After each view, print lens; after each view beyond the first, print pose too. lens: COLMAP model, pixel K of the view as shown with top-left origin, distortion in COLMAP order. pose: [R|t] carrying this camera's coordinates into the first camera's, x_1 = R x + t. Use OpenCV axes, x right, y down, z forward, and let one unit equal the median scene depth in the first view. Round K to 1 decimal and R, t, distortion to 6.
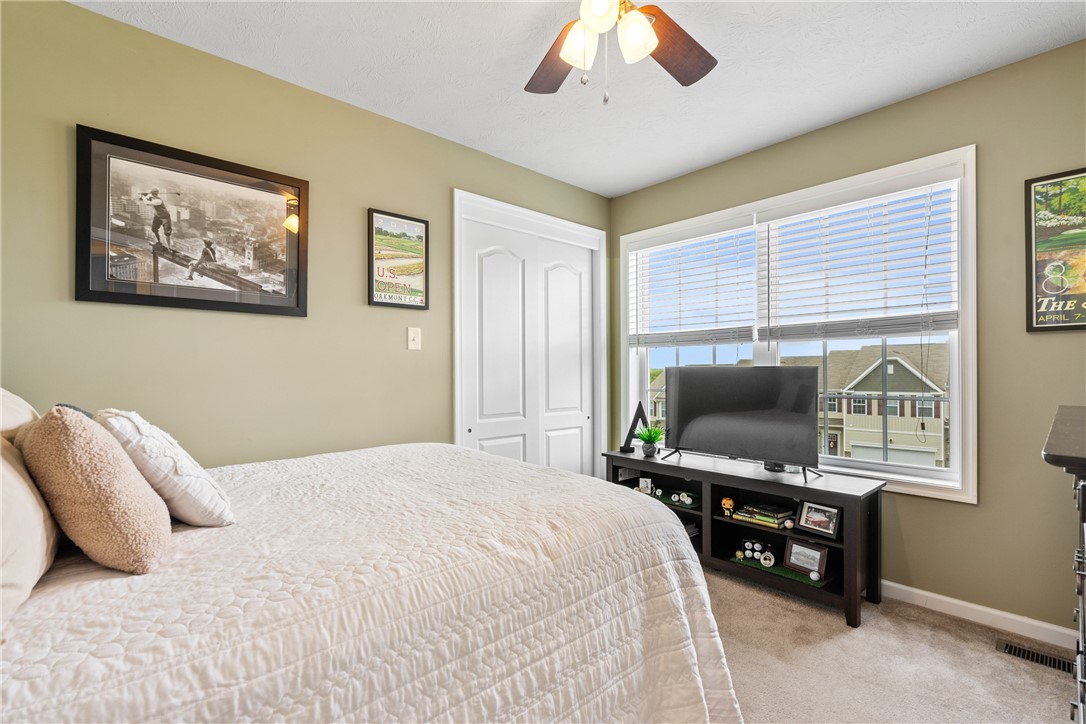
lens RADIAL K [[492.0, 0, 542.3], [0, 492.0, 369.9], [0, 0, 1]] dist [-0.001559, 0.001603]
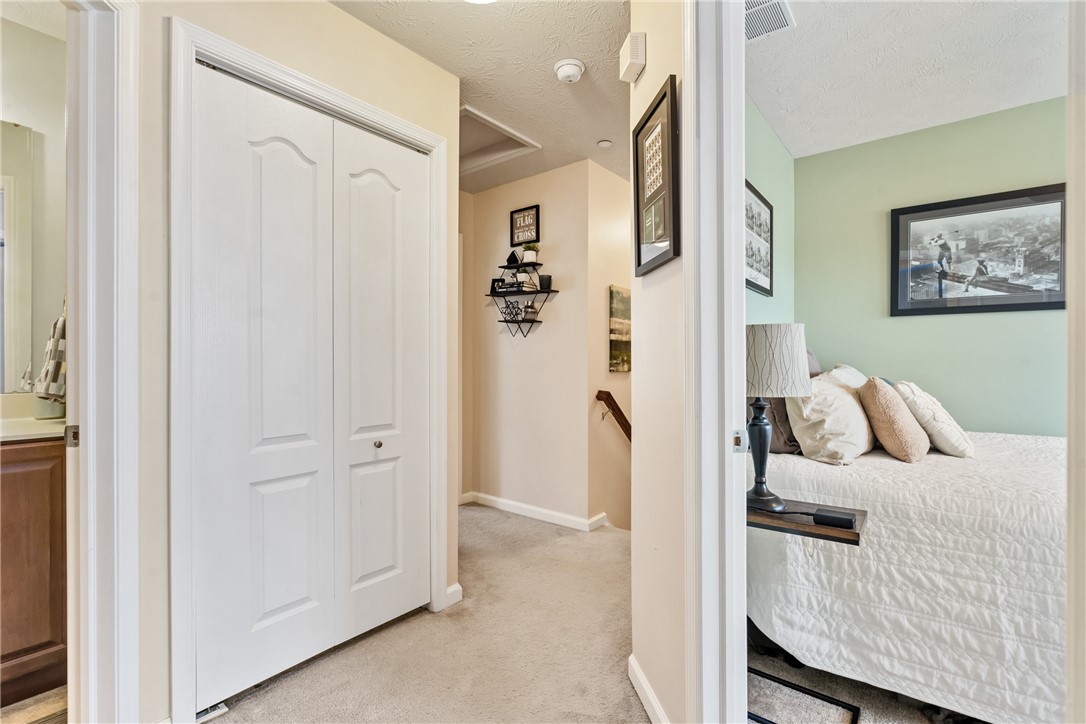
lens RADIAL K [[492.0, 0, 541.4], [0, 492.0, 361.9], [0, 0, 1]] dist [-0.001559, 0.001603]
pose [[0.162071, 0.005476, -0.986764, 0.449584], [0.002371, 0.999980, 0.005938, -0.002245], [0.986776, -0.003302, 0.162055, -0.389127]]
